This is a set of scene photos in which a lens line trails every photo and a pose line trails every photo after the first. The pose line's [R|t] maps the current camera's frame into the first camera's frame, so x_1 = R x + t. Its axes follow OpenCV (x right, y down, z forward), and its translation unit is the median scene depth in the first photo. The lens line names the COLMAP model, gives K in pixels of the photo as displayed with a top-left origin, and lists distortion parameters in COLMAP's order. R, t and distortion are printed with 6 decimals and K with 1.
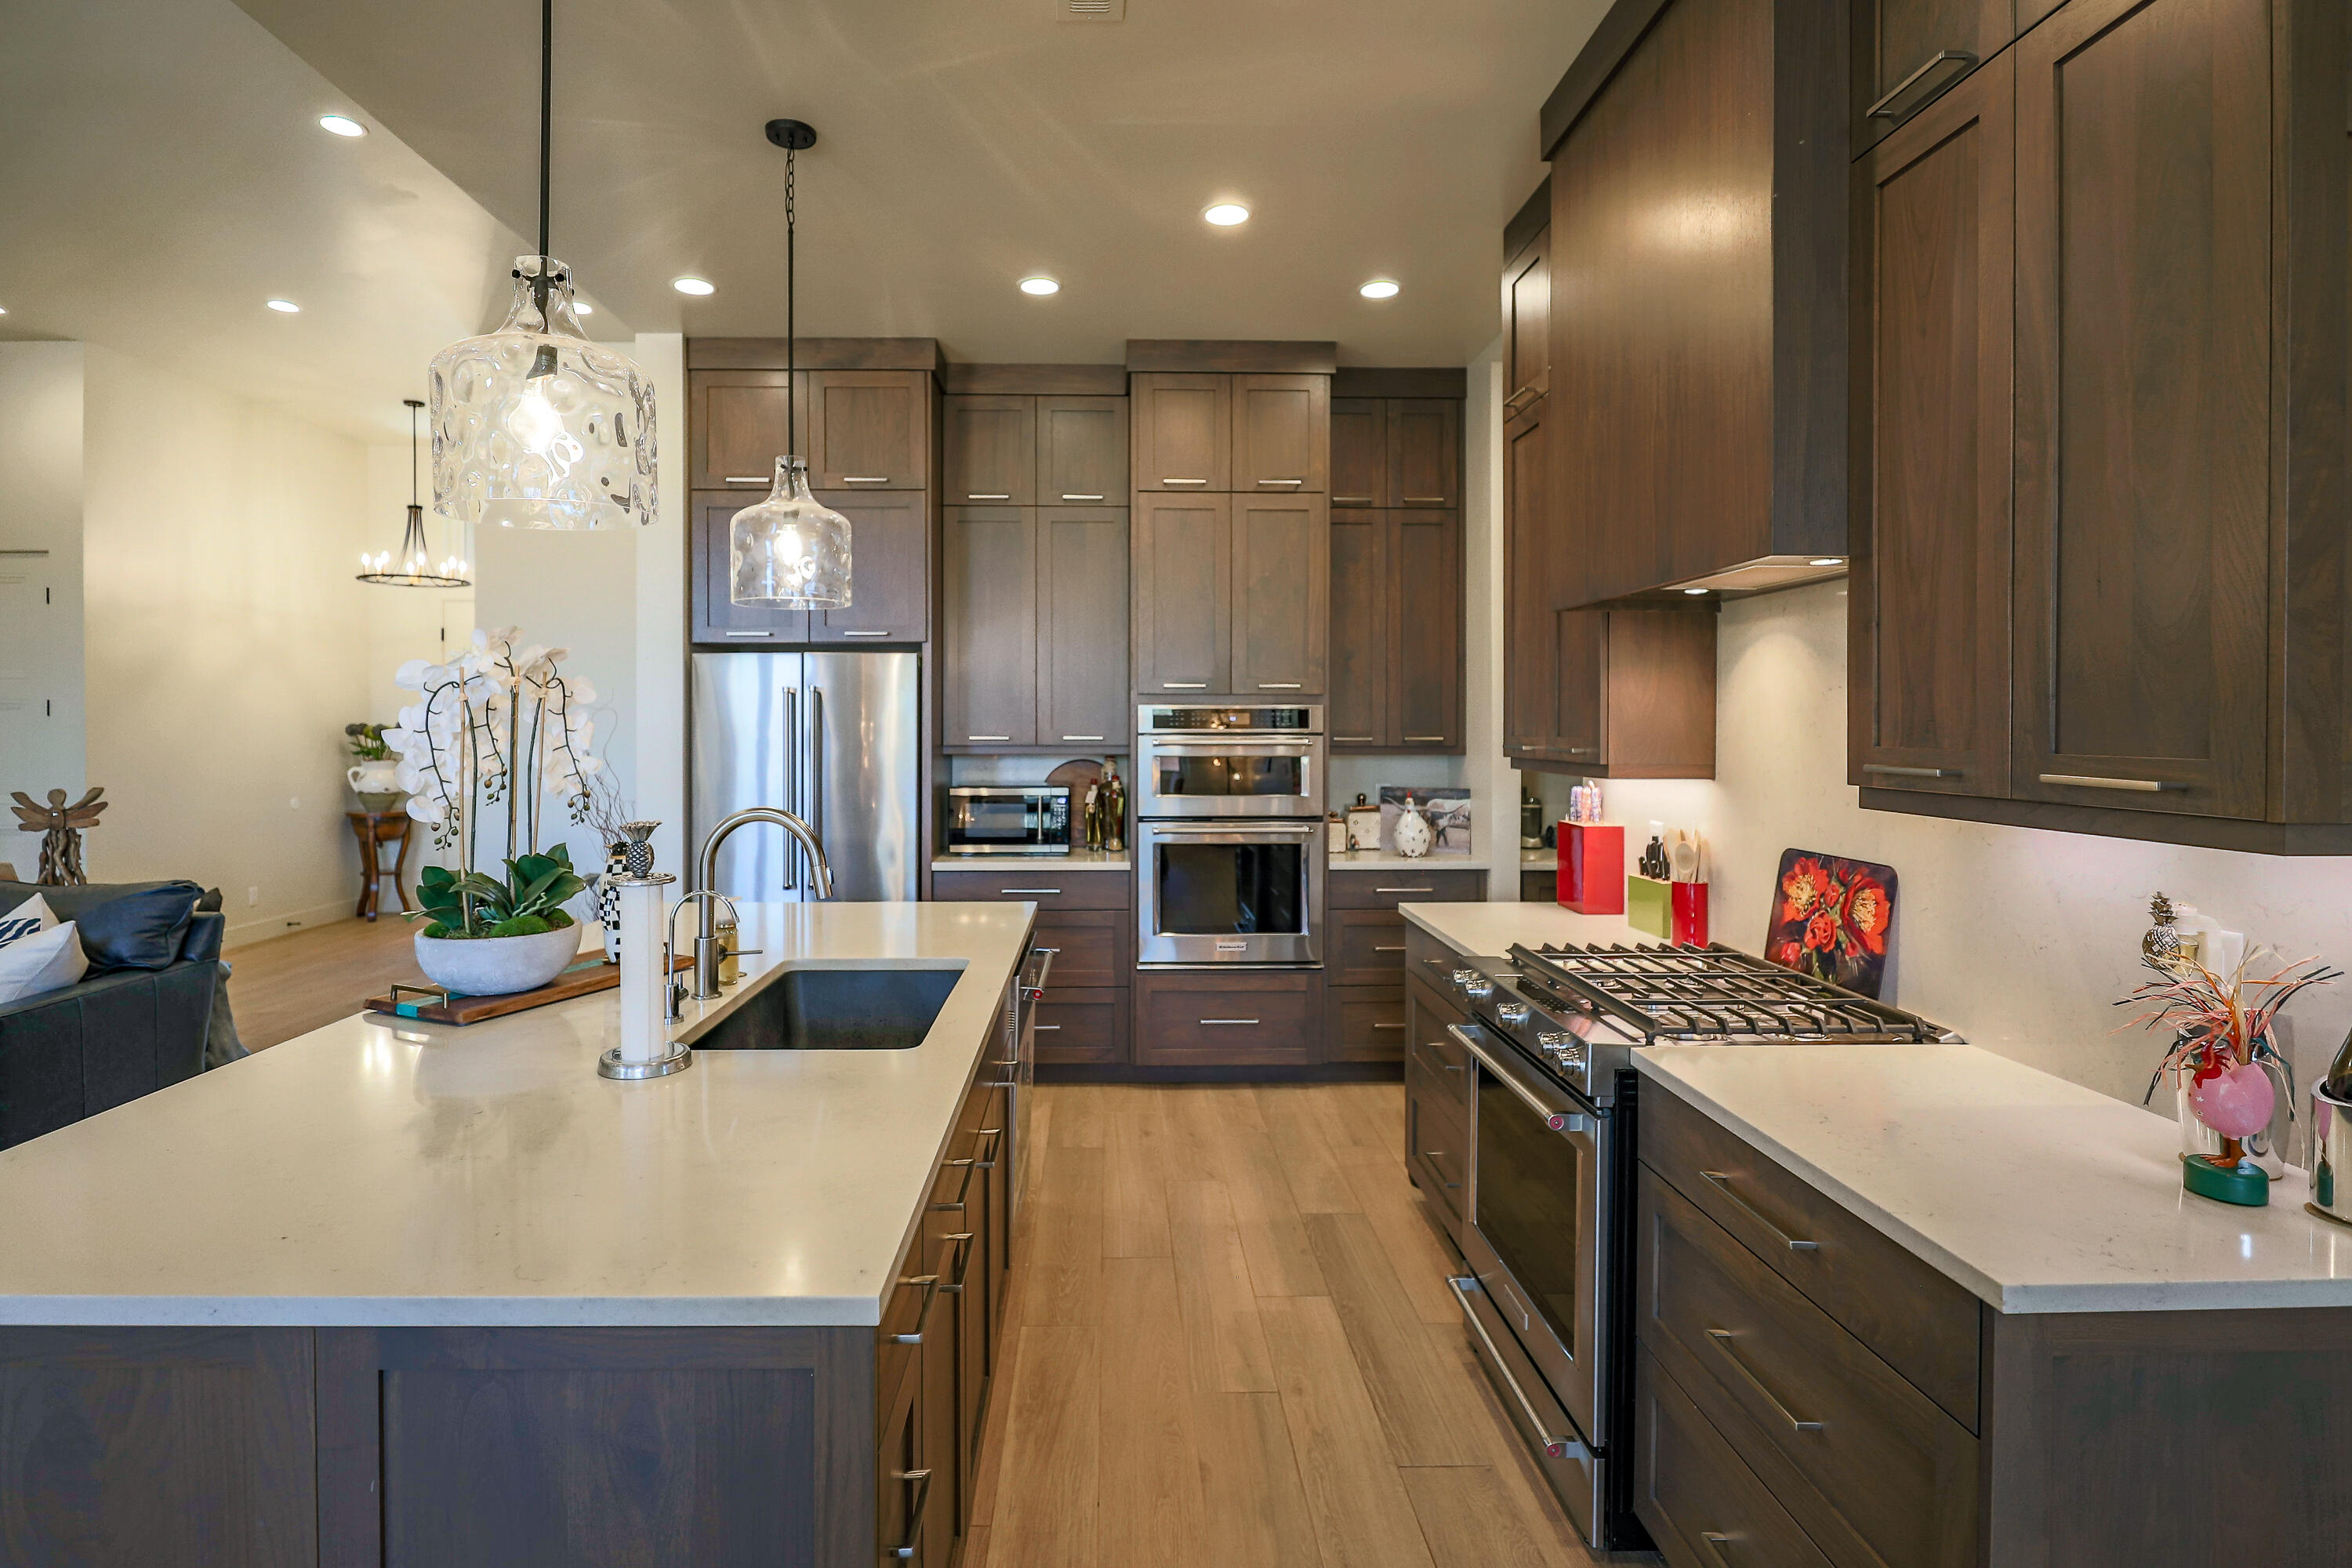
lens RADIAL K [[1130.3, 0, 1135.5], [0, 1130.3, 738.9], [0, 0, 1]] dist [-0.002917, -0.000784]
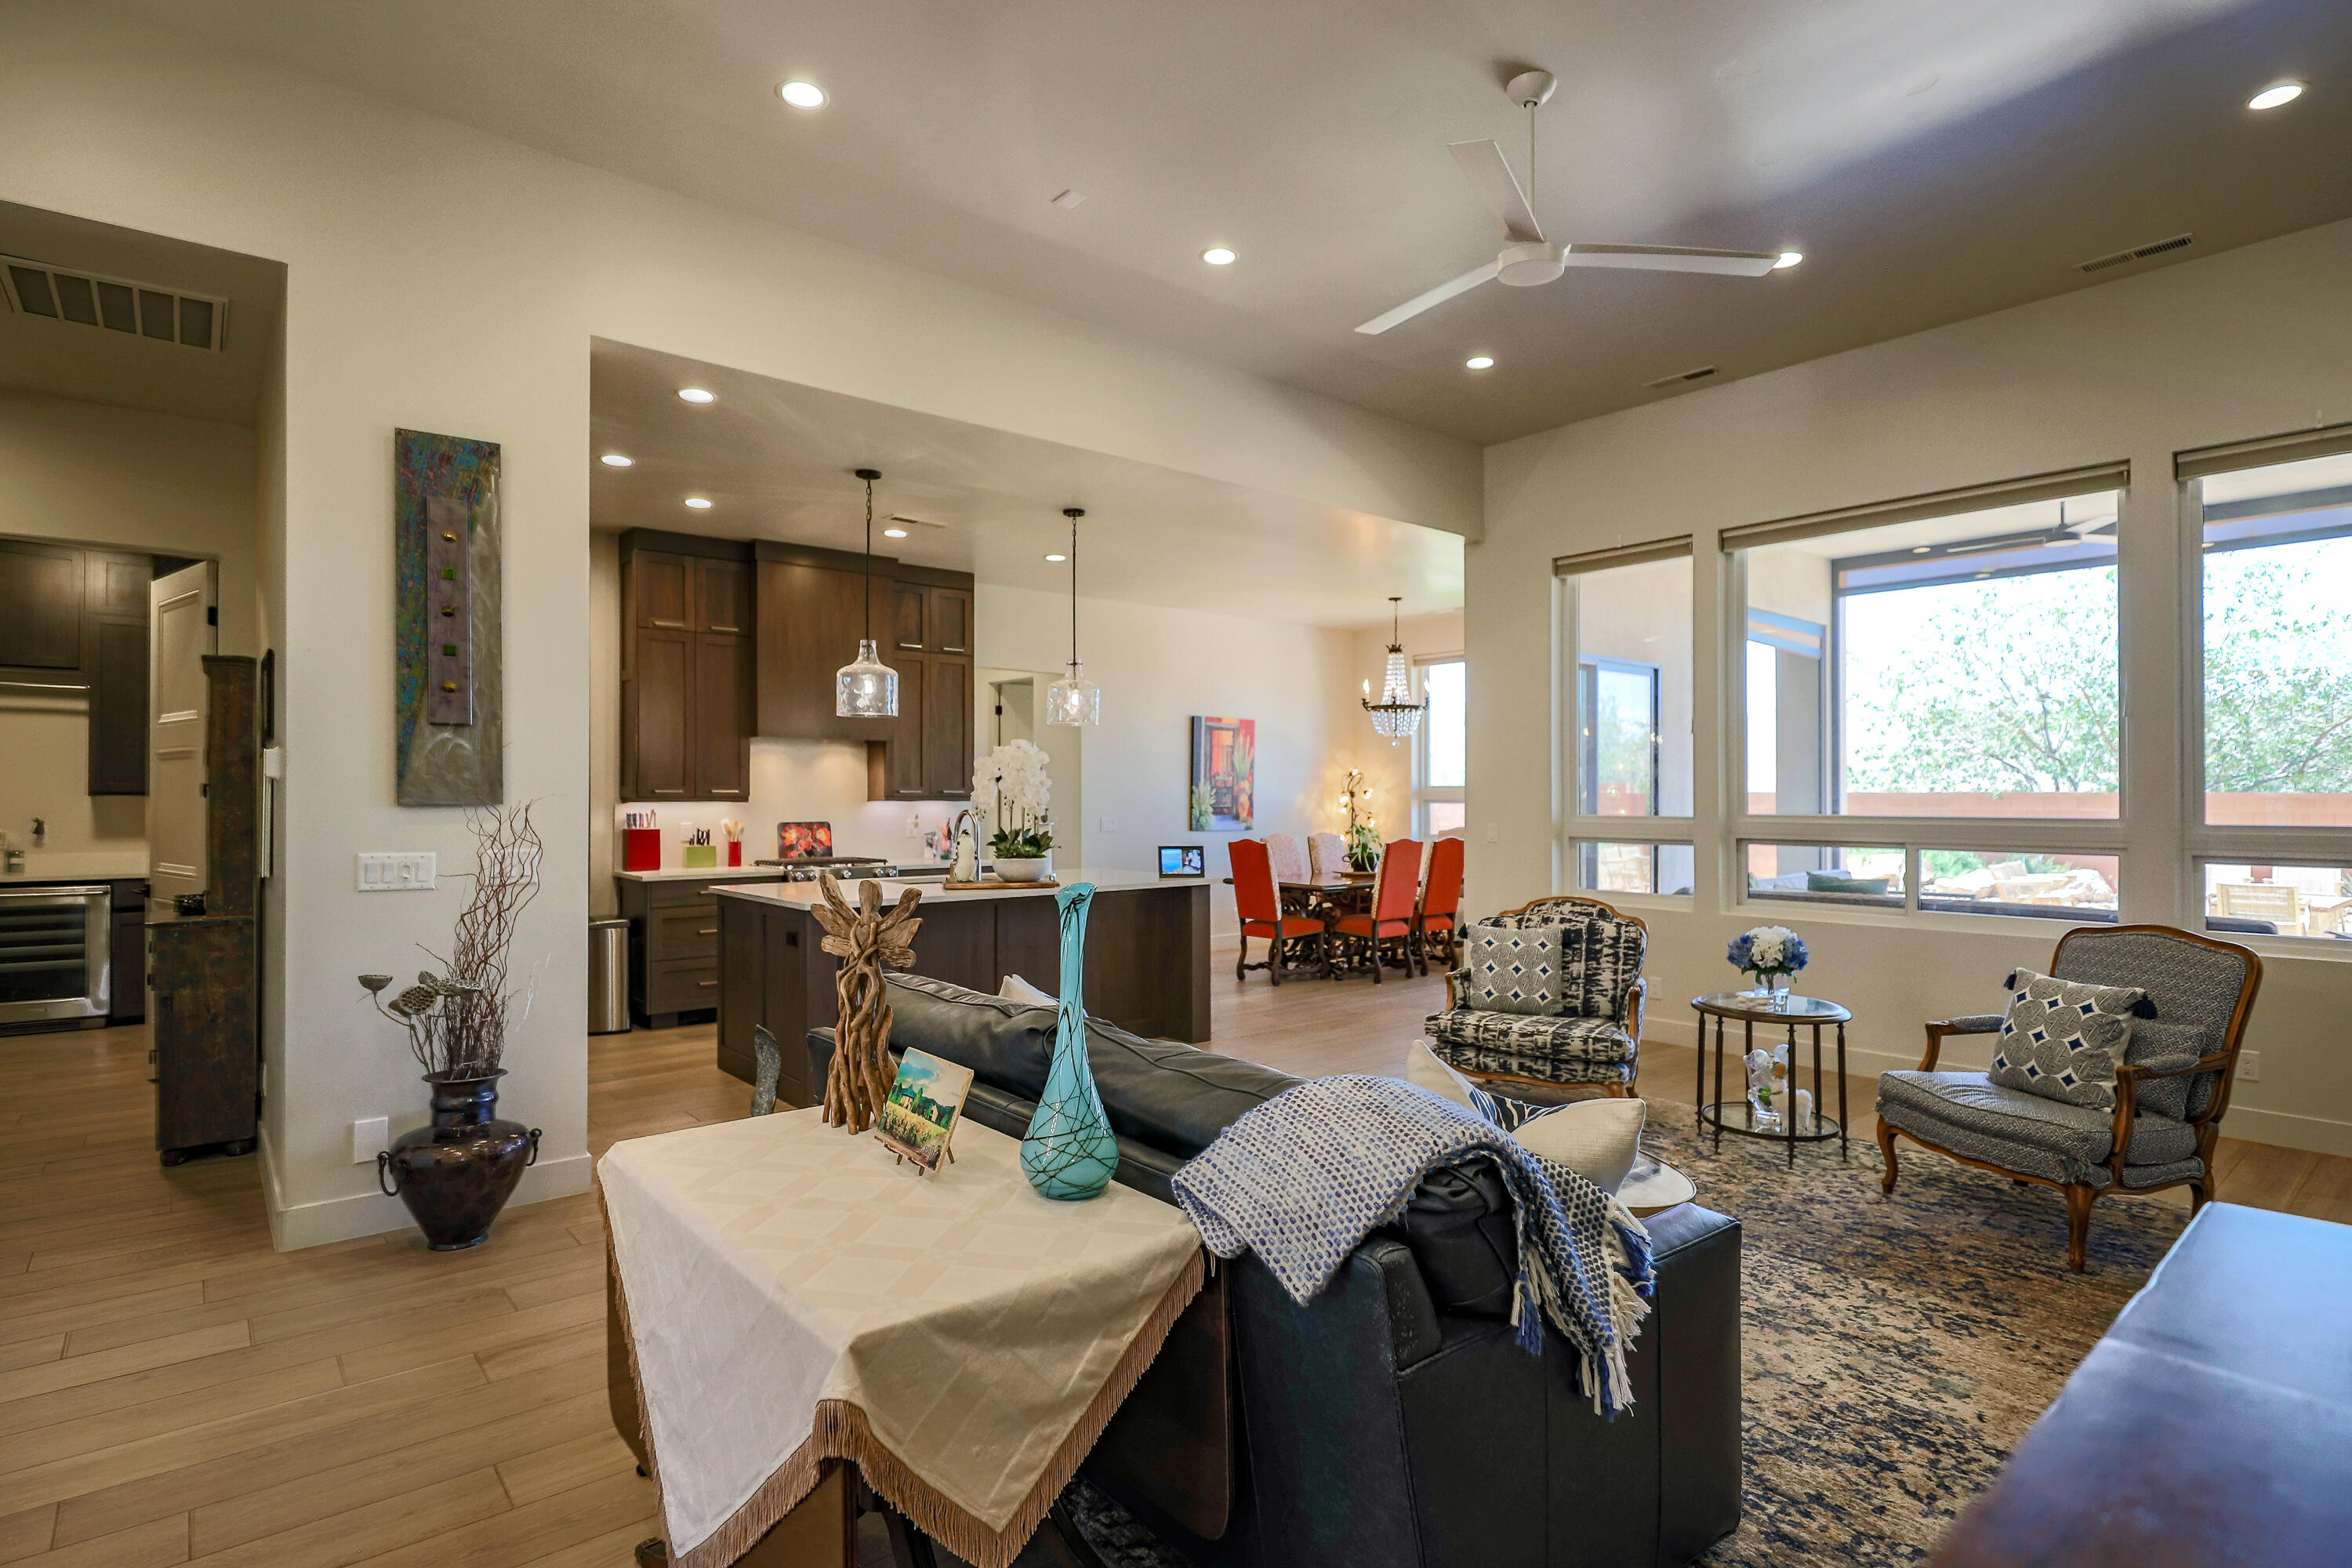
lens RADIAL K [[1174.7, 0, 1176.0], [0, 1174.7, 784.0], [0, 0, 1]] dist [-0.015493, -0.000077]
pose [[-0.625594, 0.006077, 0.780125, -1.448129], [0.010532, 0.999944, 0.000657, 0.002136], [-0.780078, 0.008627, -0.625623, 1.219427]]
